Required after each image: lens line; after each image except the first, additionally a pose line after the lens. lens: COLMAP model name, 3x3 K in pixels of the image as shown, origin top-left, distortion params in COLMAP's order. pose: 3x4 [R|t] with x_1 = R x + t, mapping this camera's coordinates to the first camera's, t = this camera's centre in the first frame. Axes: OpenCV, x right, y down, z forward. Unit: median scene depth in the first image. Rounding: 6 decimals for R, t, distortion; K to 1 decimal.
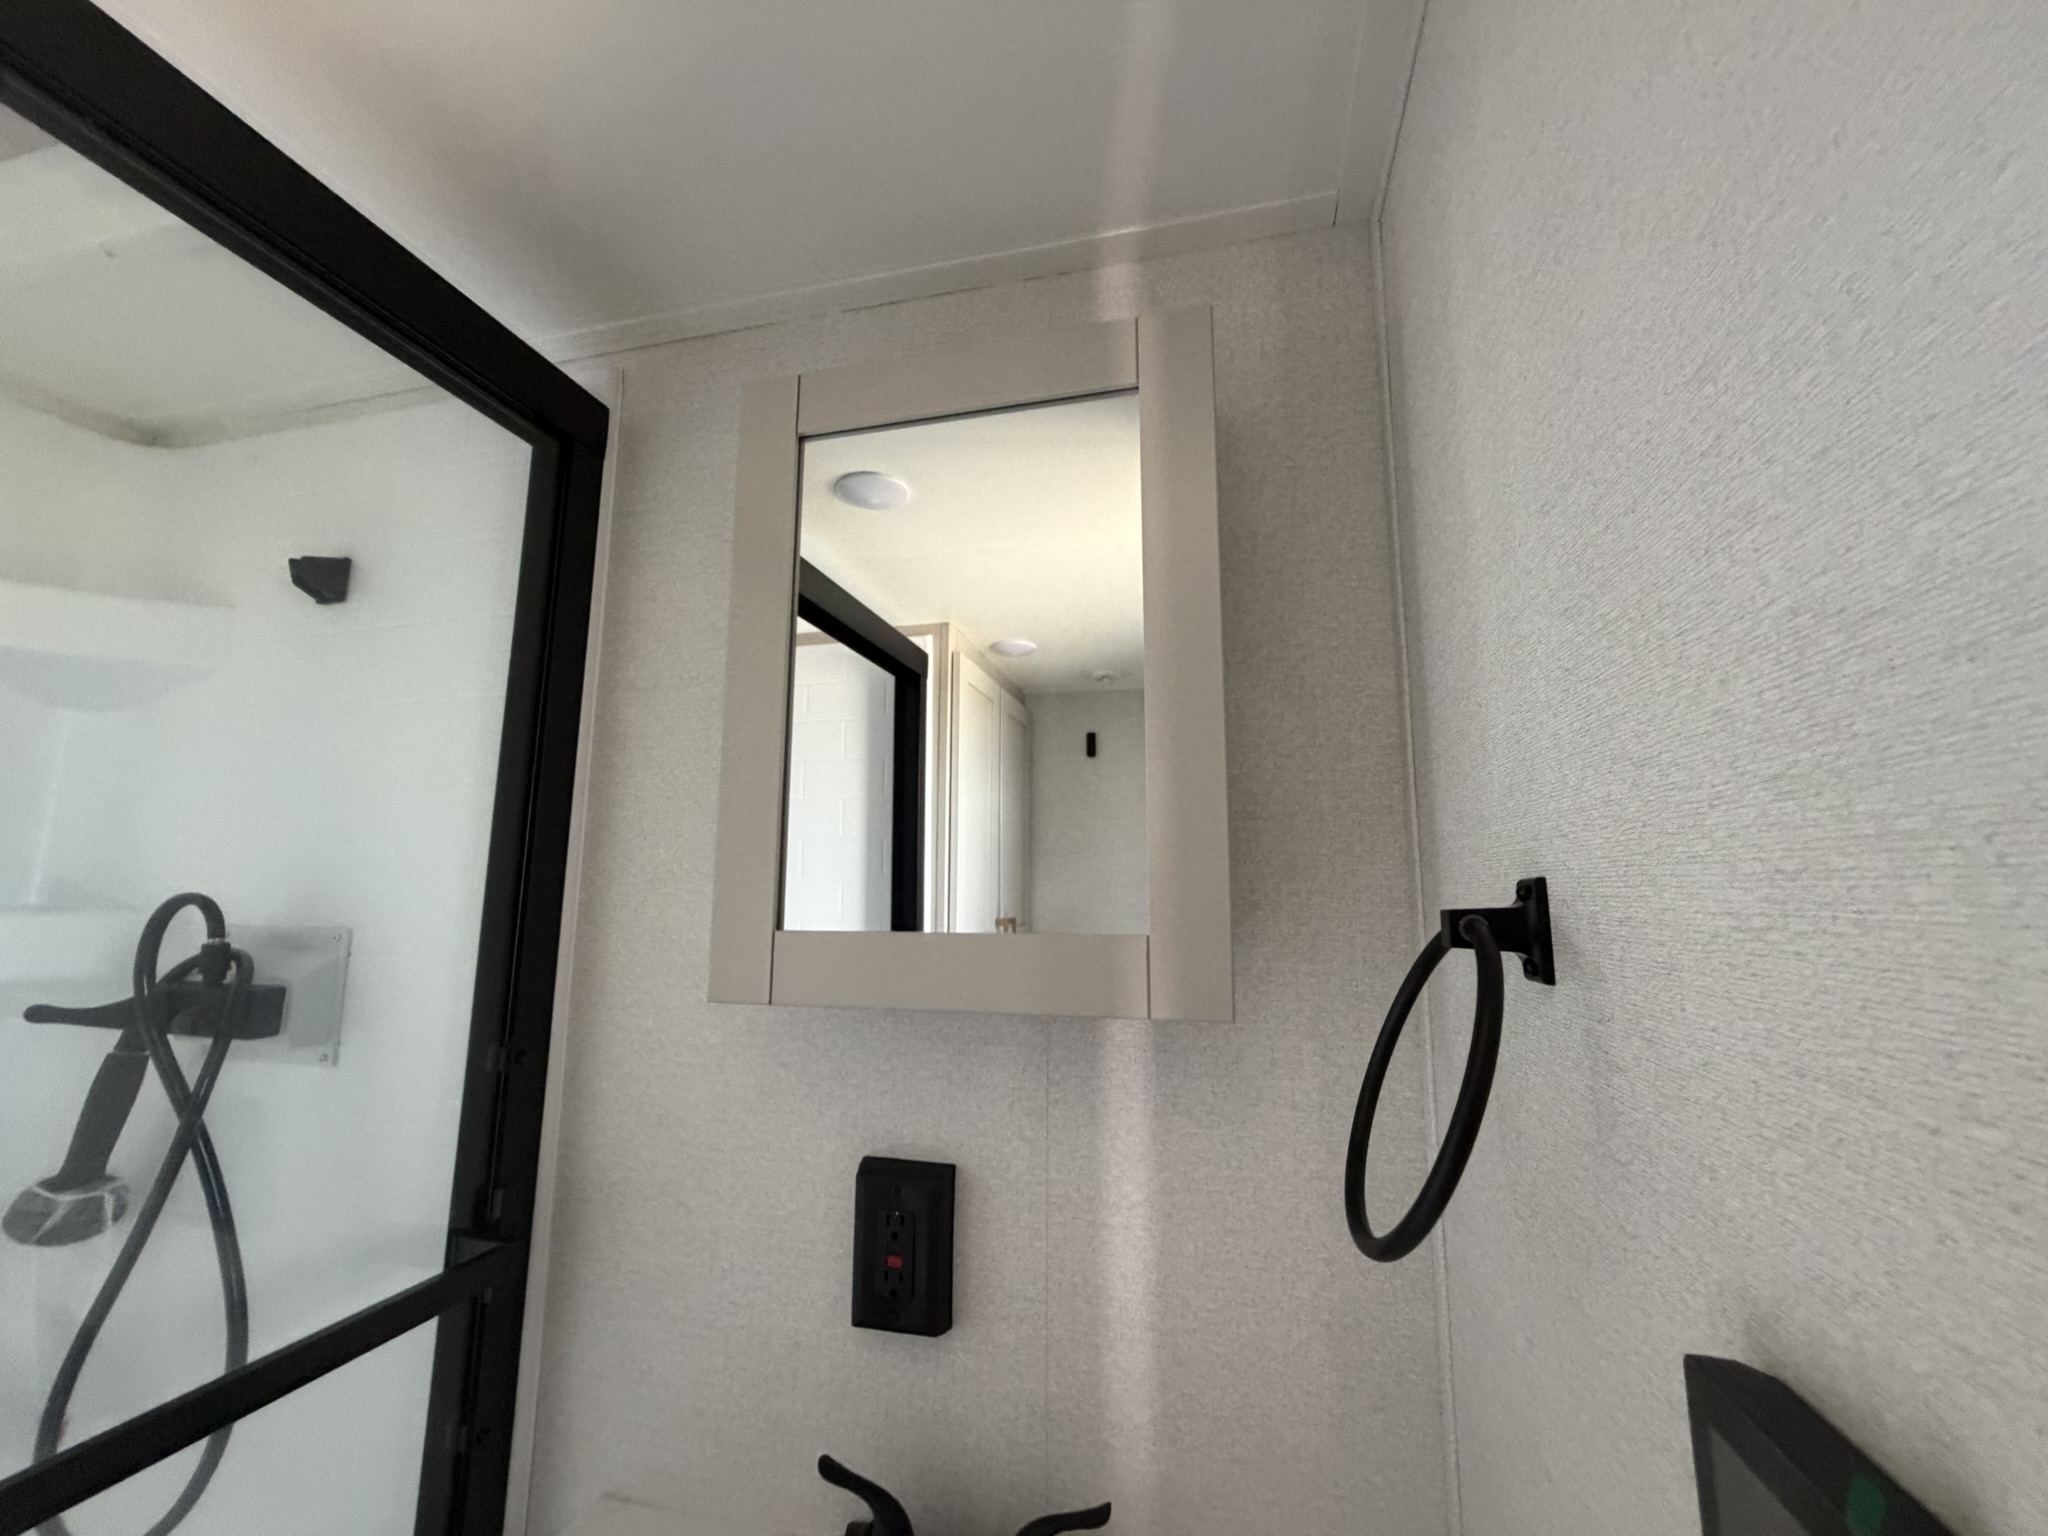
lens RADIAL K [[818.7, 0, 1021.7], [0, 818.7, 786.8], [0, 0, 1]] dist [0.001211, 0.000001]
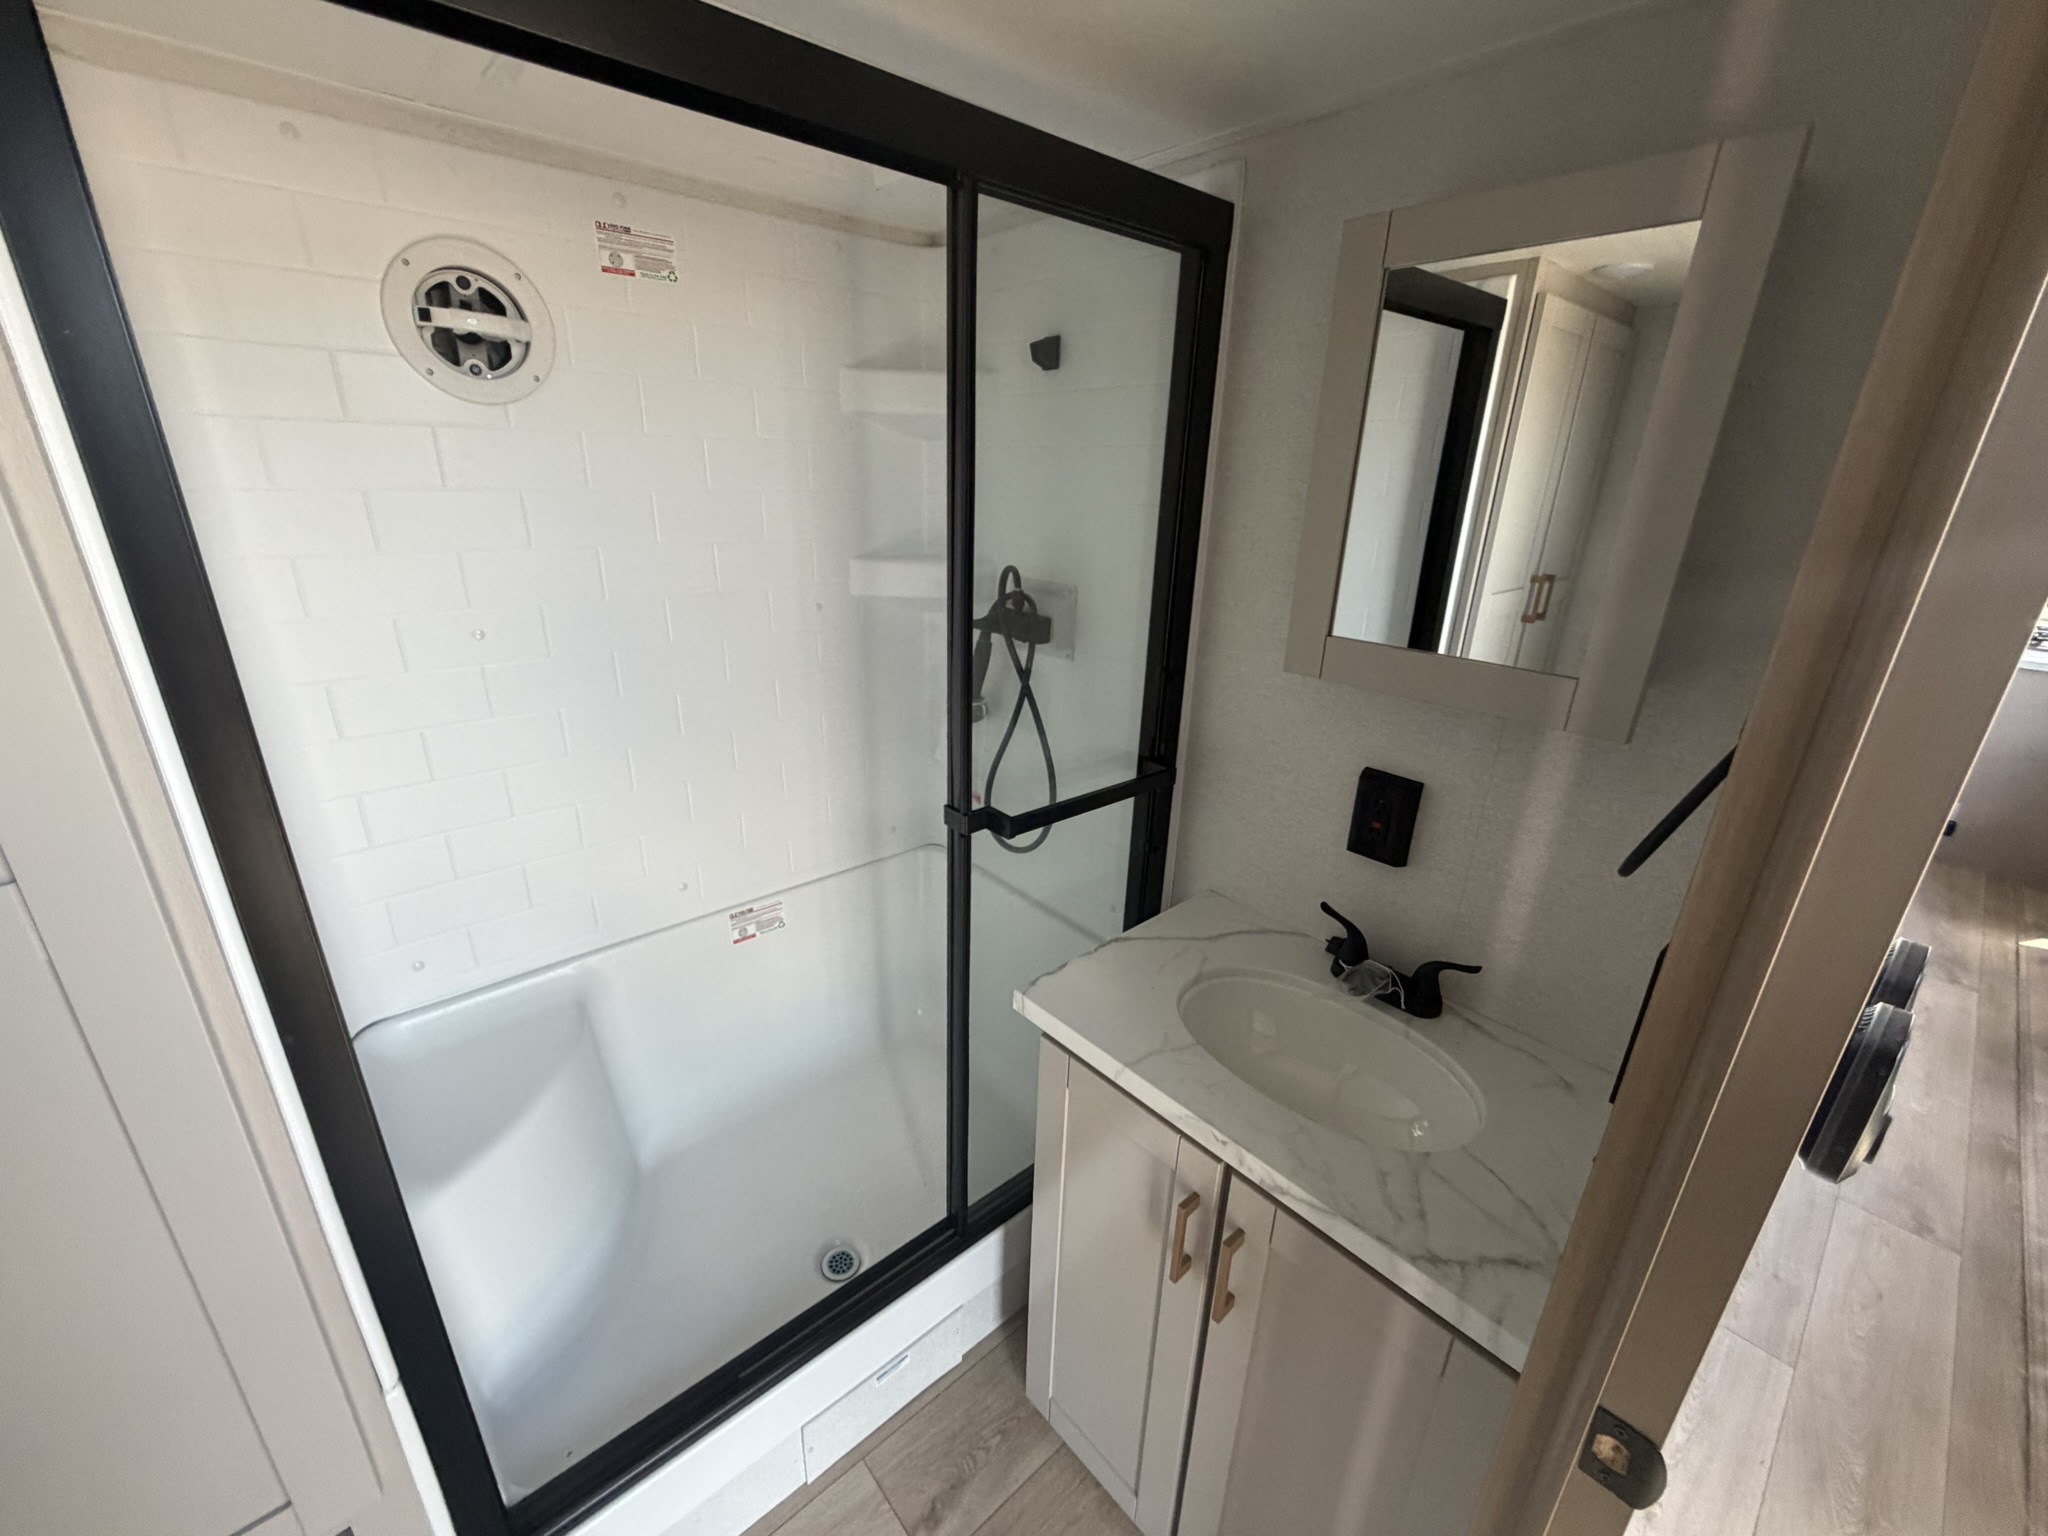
lens RADIAL K [[818.7, 0, 1014.8], [0, 818.7, 768.1], [0, 0, 1]] dist [0.001211, 0.000001]
pose [[0.814715, 0.208439, -0.541104, 0.118097], [0.064903, 0.894517, 0.442298, -0.308216], [0.576219, -0.395466, 0.715247, -0.564916]]
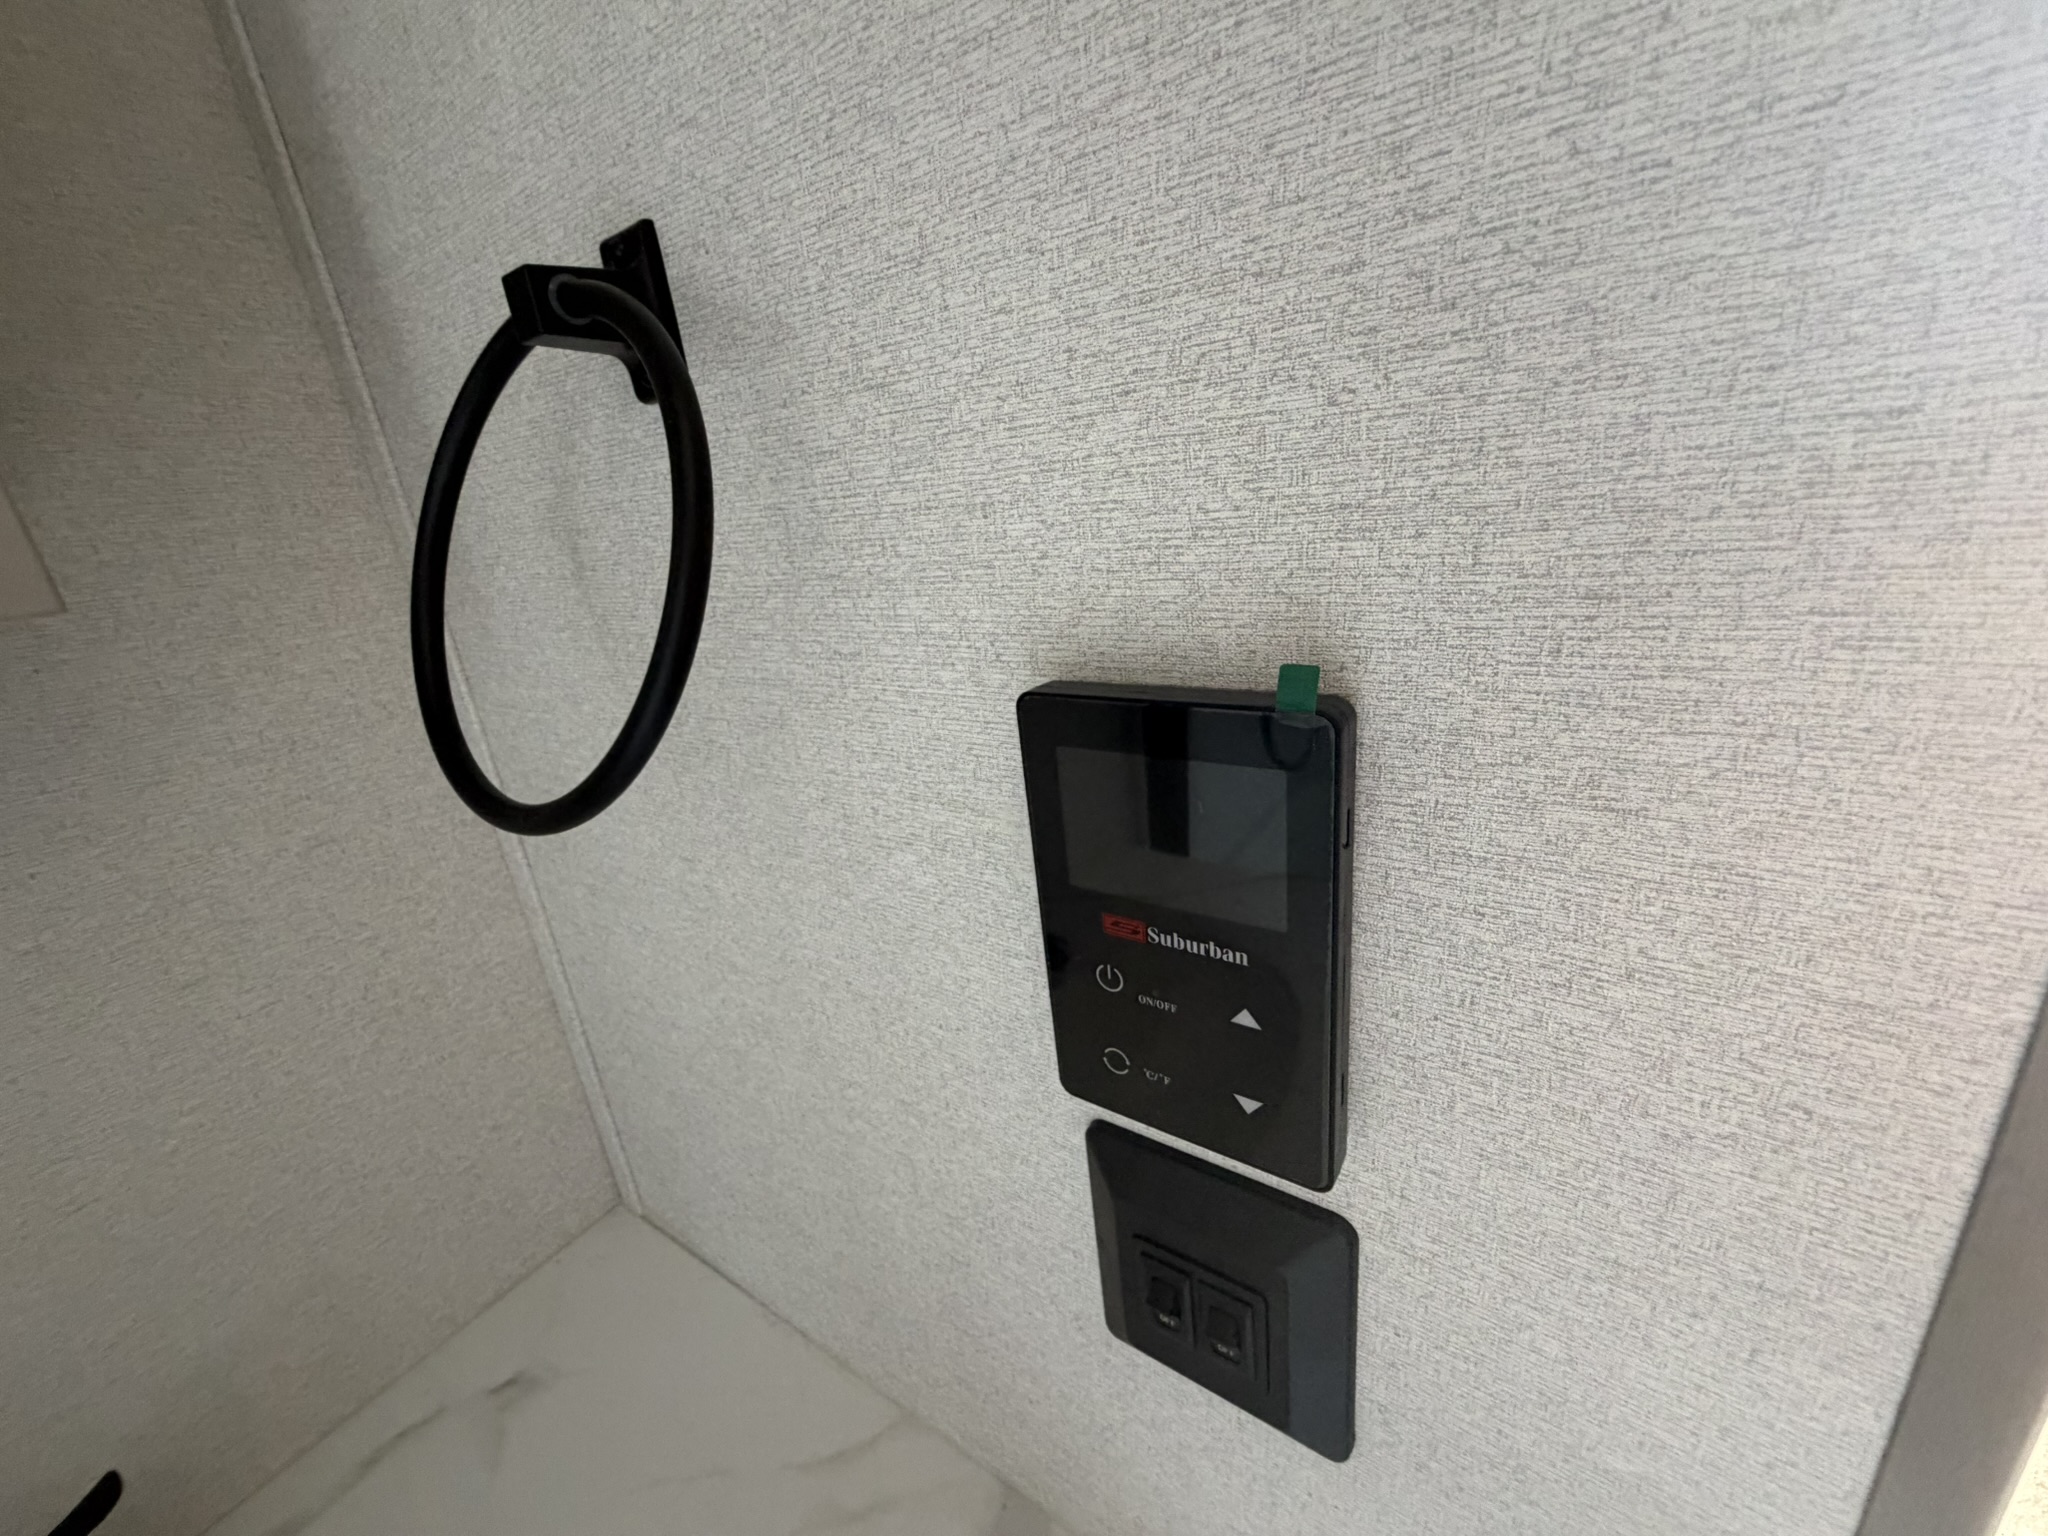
lens RADIAL K [[818.7, 0, 1021.4], [0, 818.7, 772.8], [0, 0, 1]] dist [0.001211, 0.000001]
pose [[0.354978, -0.354531, 0.865043, 0.002966], [-0.016403, 0.922799, 0.384933, 0.124428], [-0.934731, -0.150832, 0.321758, 0.203285]]
